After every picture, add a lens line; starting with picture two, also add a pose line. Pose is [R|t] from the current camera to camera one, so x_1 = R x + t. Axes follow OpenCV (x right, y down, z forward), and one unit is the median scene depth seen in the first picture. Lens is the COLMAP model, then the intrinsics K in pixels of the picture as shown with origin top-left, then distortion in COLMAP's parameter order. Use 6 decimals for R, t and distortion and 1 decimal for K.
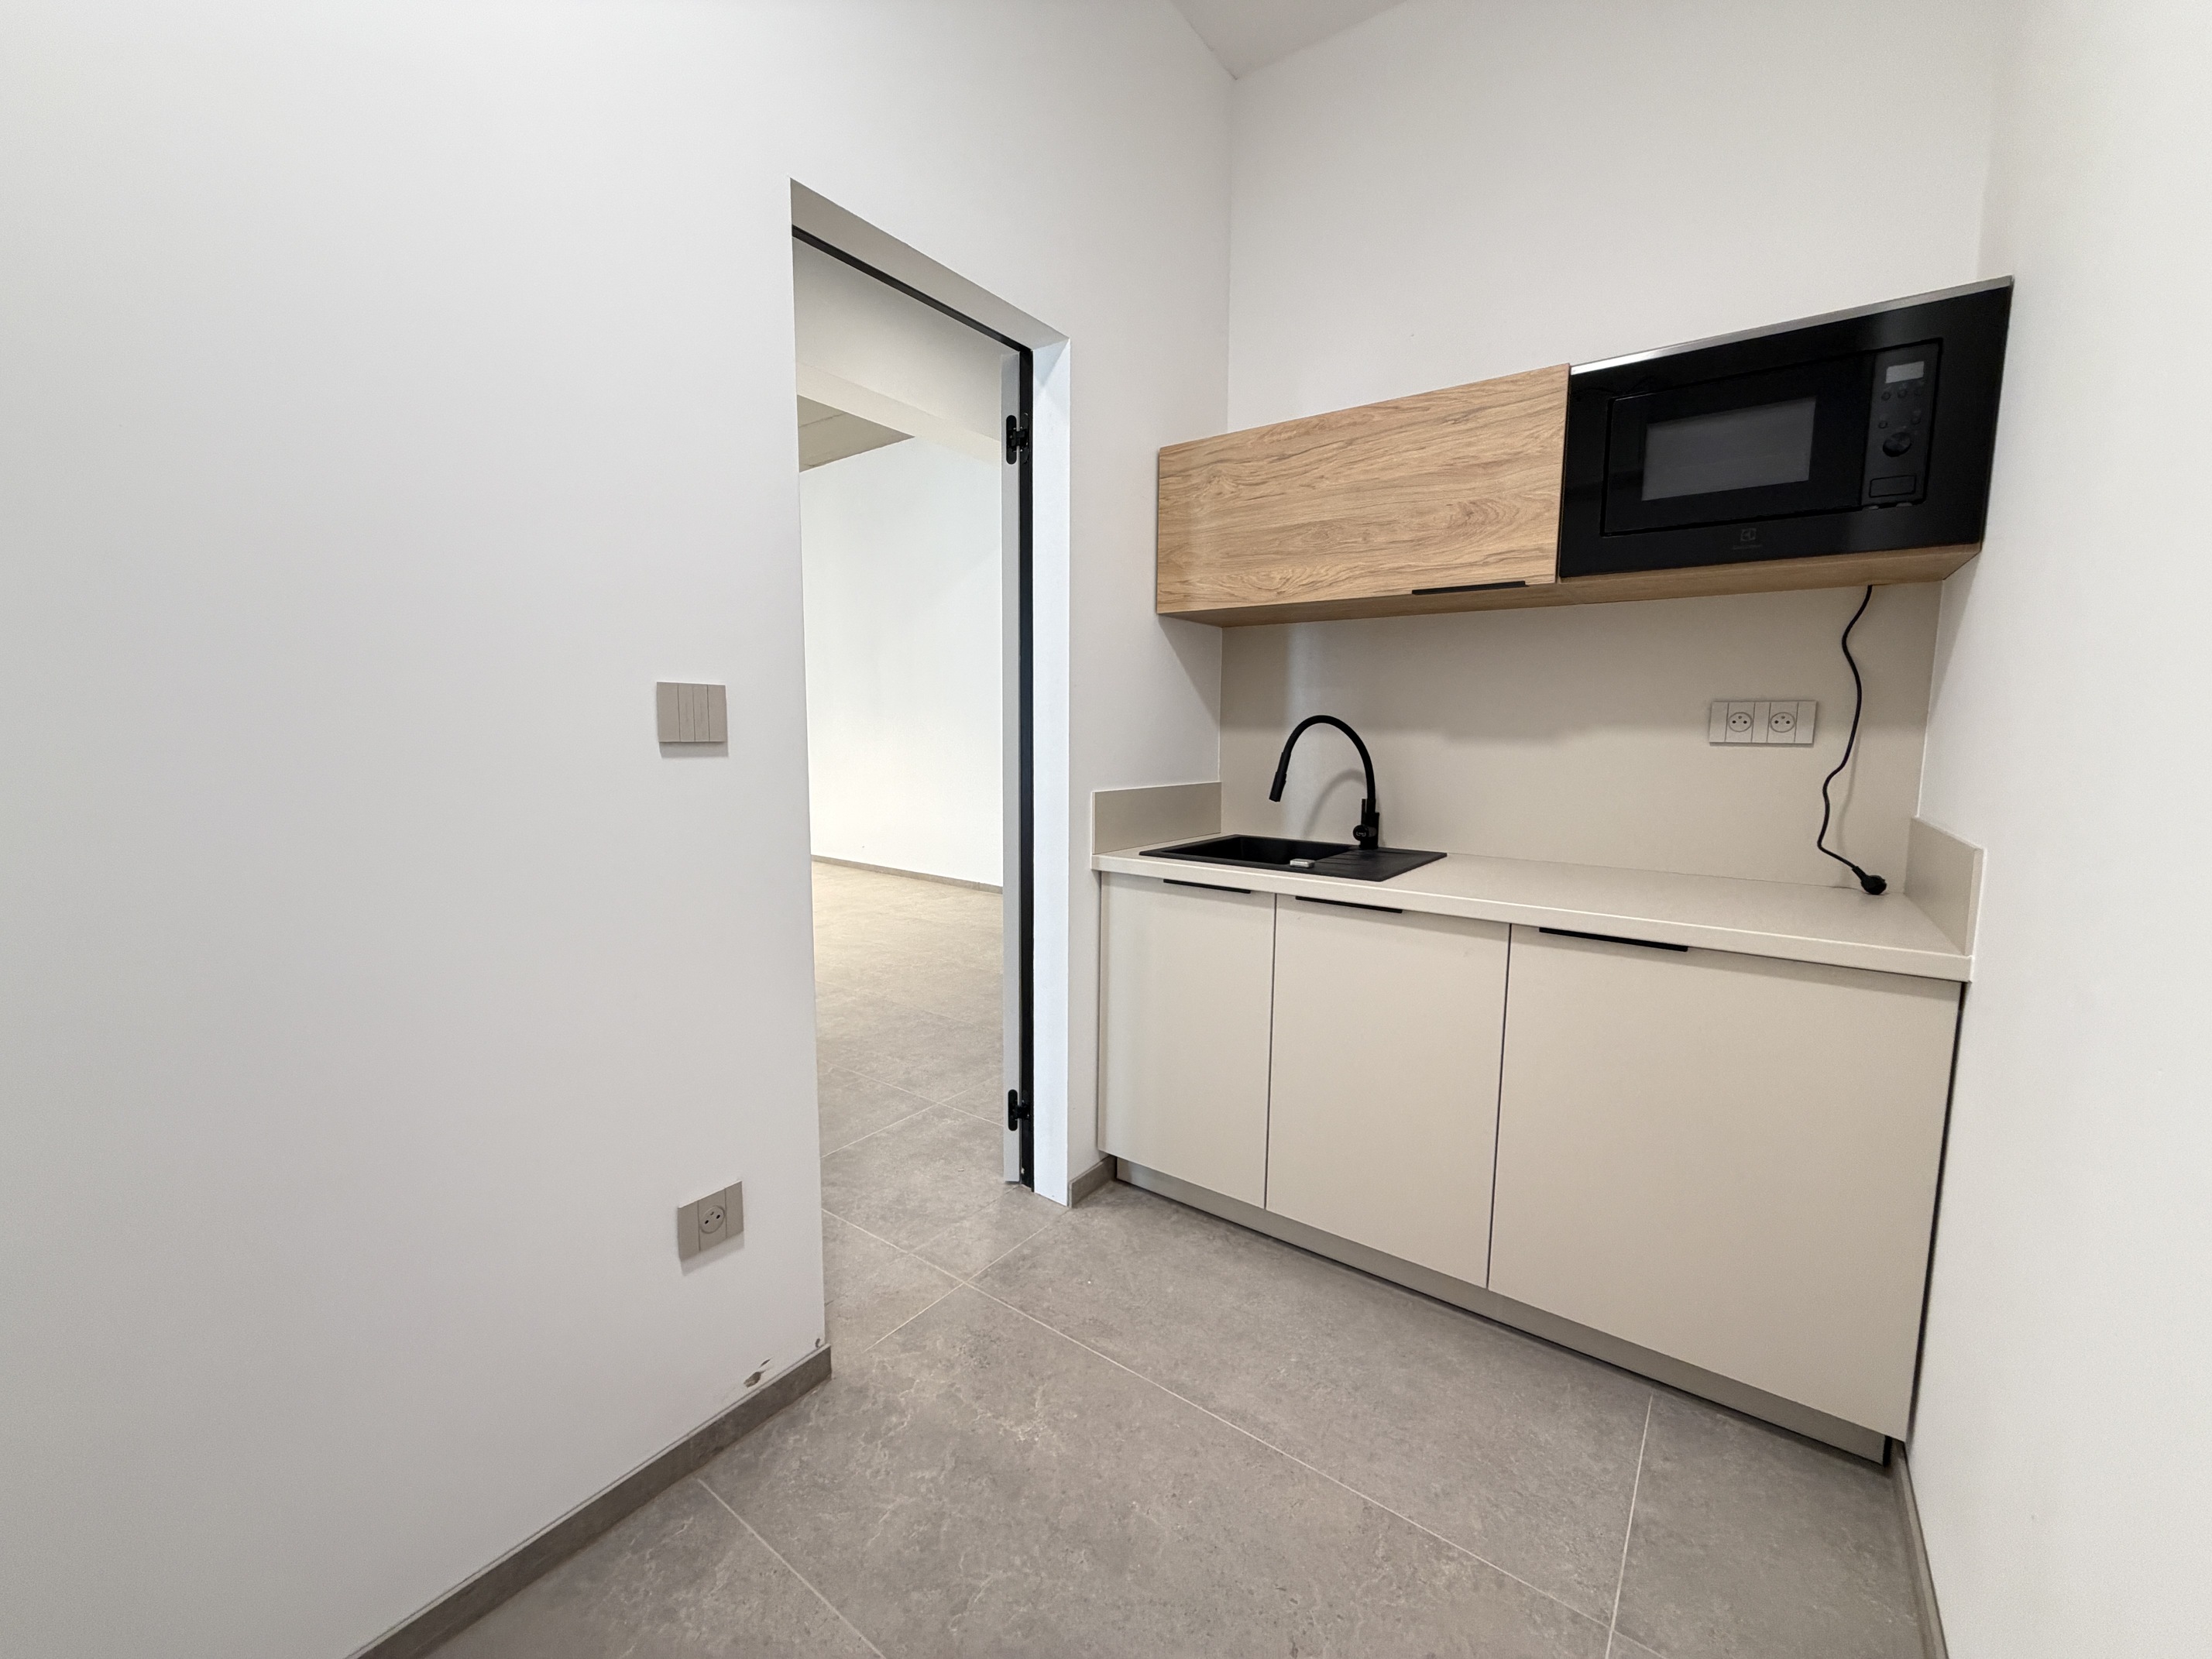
lens RADIAL K [[884.9, 0, 1101.4], [0, 884.9, 825.0], [0, 0, 1]] dist [-0.000940, 0.000947]
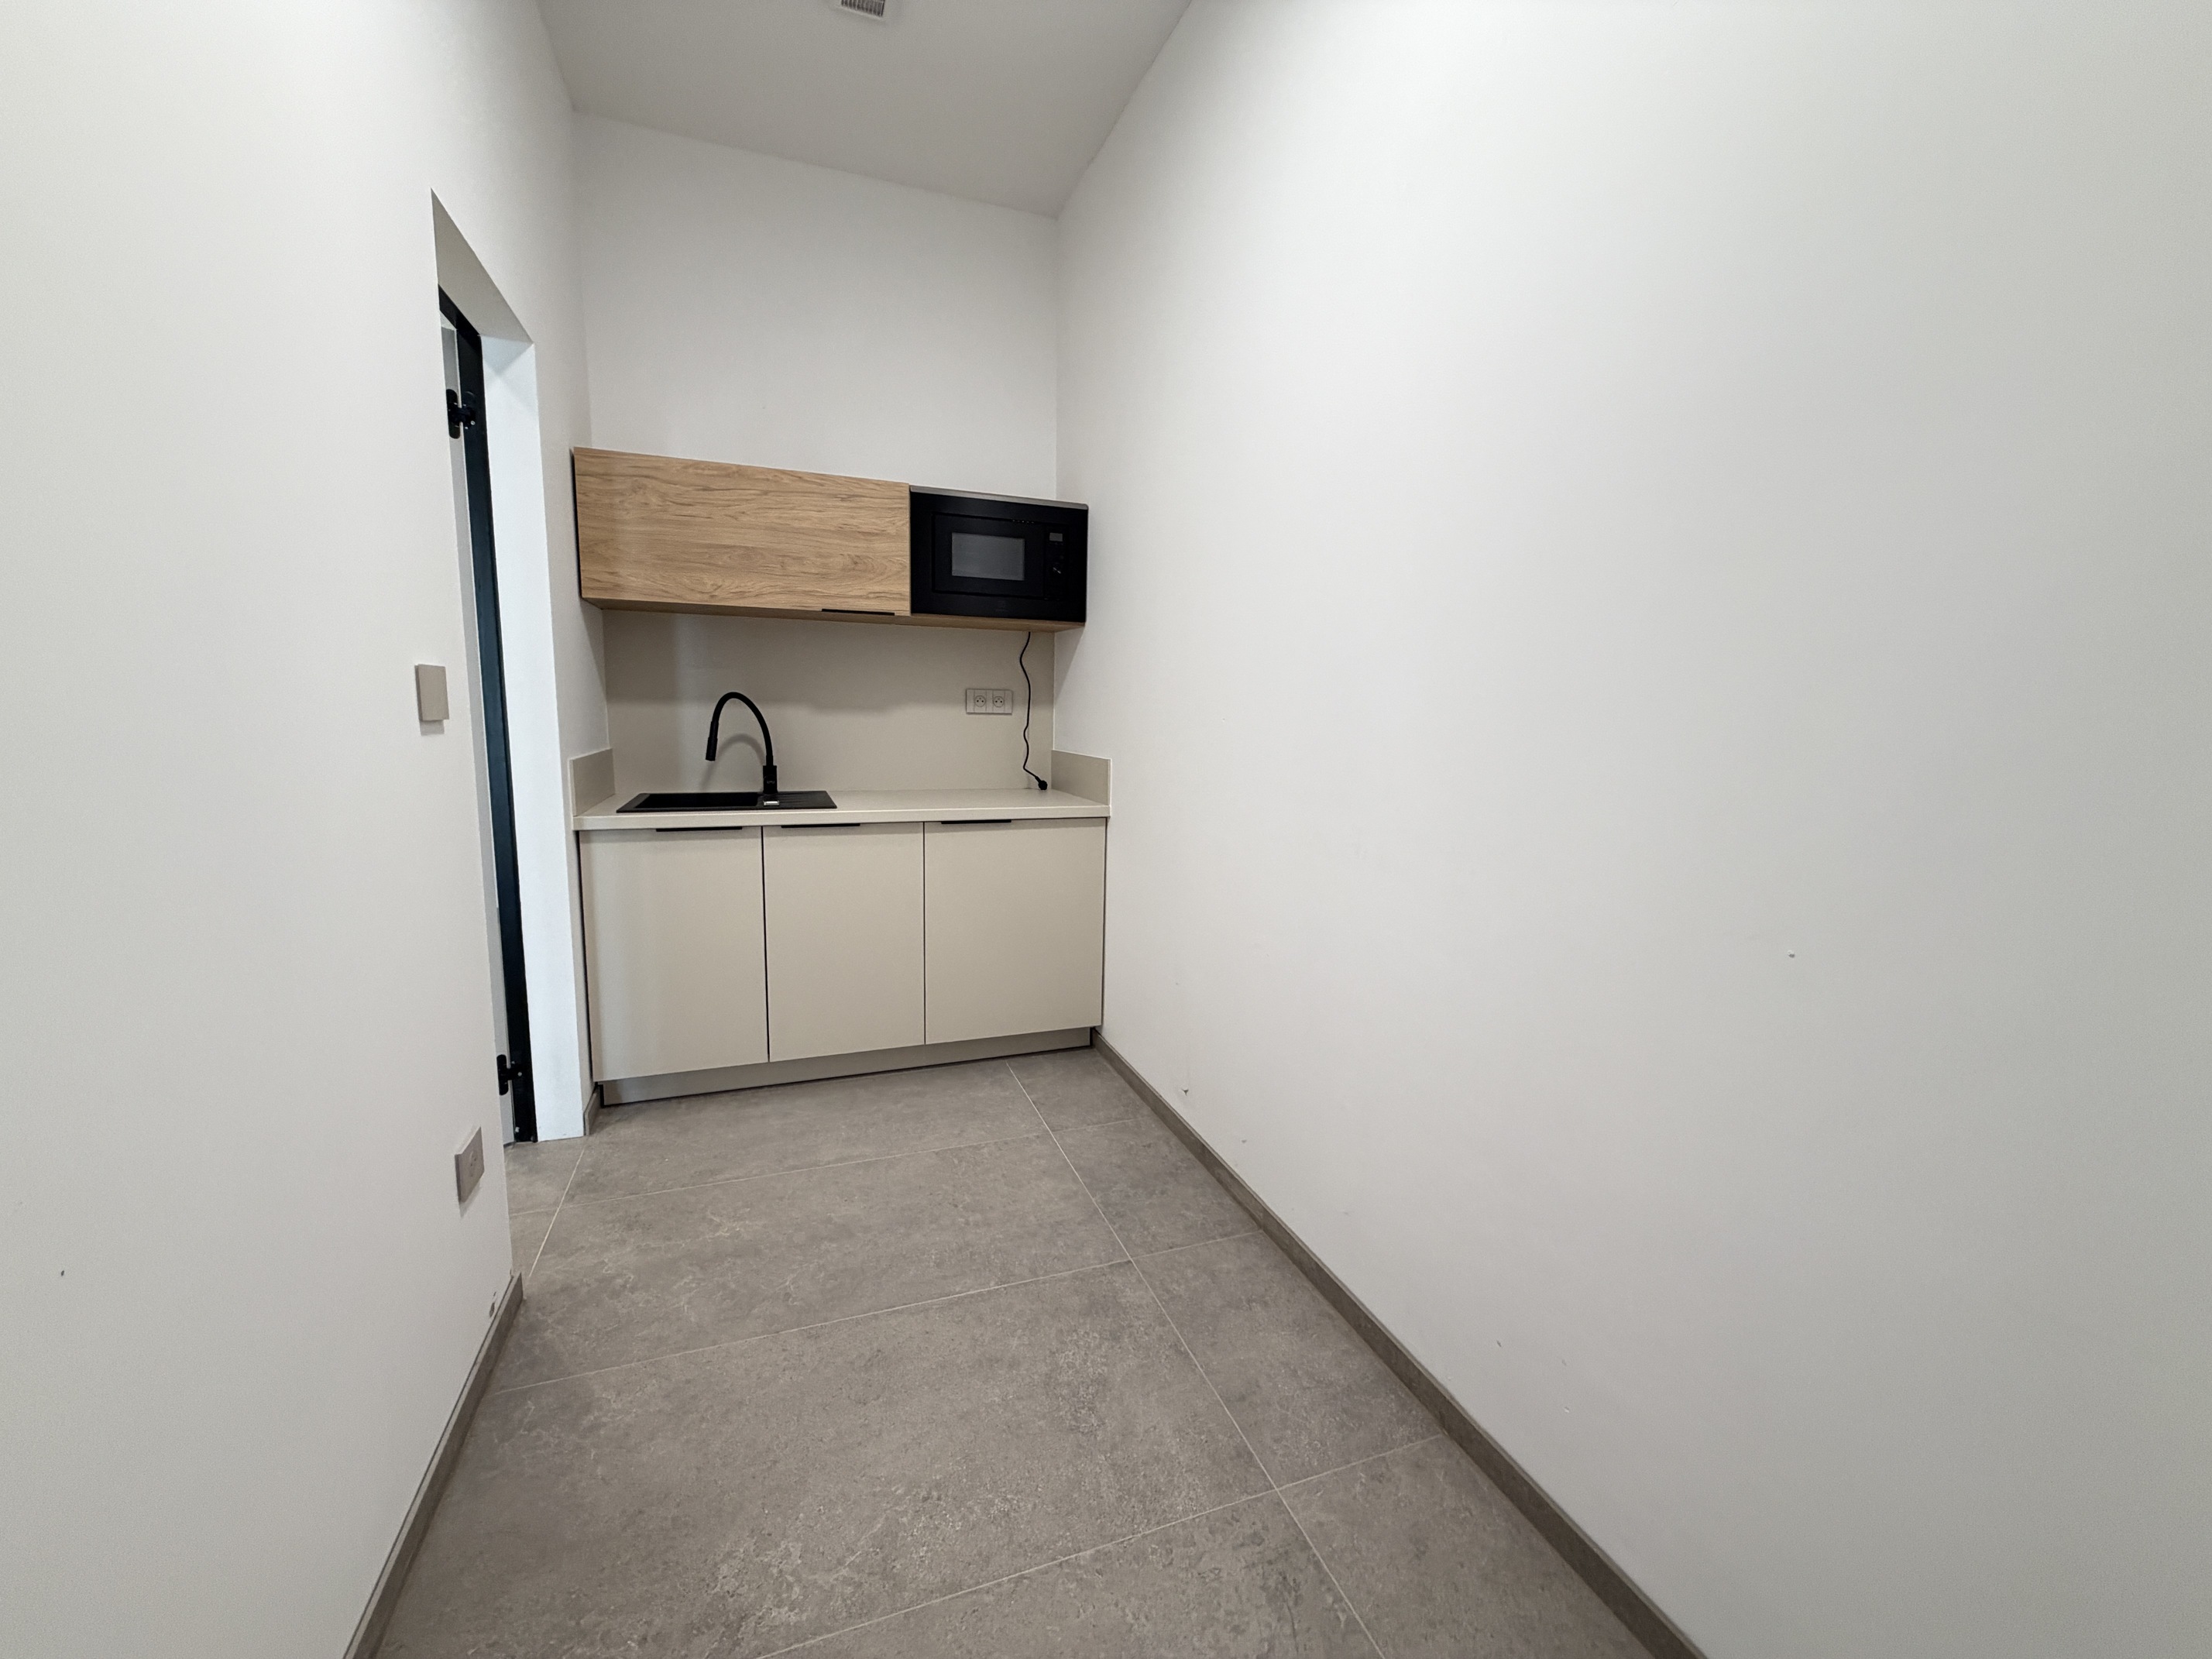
lens RADIAL K [[884.9, 0, 1101.4], [0, 884.9, 825.0], [0, 0, 1]] dist [-0.000940, 0.000947]
pose [[0.547552, -0.109834, 0.829532, -0.628902], [0.076148, 0.993775, 0.081317, 0.004784], [-0.833300, 0.018642, 0.552507, -0.176598]]
